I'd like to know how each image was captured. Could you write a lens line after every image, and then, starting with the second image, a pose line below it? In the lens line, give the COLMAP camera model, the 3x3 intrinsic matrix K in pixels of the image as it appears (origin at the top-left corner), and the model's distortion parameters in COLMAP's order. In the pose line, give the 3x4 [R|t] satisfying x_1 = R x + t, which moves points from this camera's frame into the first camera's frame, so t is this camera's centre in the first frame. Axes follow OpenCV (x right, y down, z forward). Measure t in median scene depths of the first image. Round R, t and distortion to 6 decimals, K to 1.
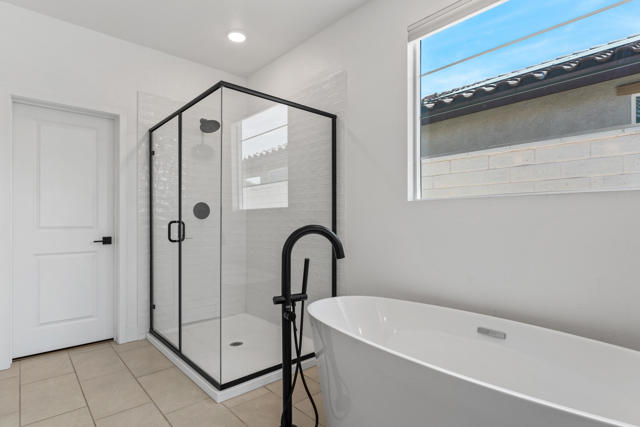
lens RADIAL K [[331.8, 0, 320.0], [0, 331.8, 221.2], [0, 0, 1]] dist [-0.000561, -0.000909]
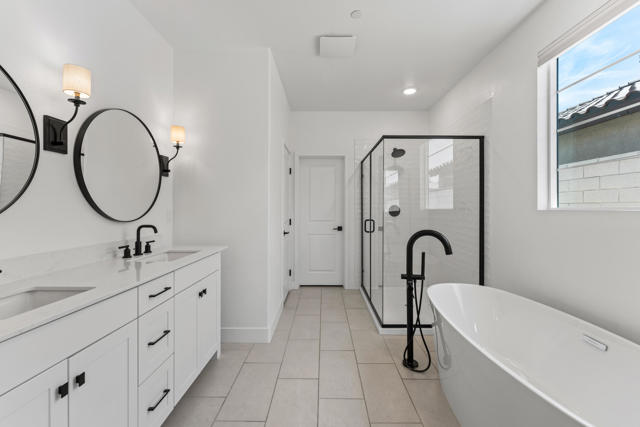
lens RADIAL K [[270.3, 0, 320.0], [0, 270.3, 213.5], [0, 0, 1]] dist [0.000399, 0.000086]
pose [[0.734180, 0.013787, -0.678815, 0.284630], [-0.004442, 0.999870, 0.015504, -0.049710], [0.678941, -0.008367, 0.734145, -0.130340]]
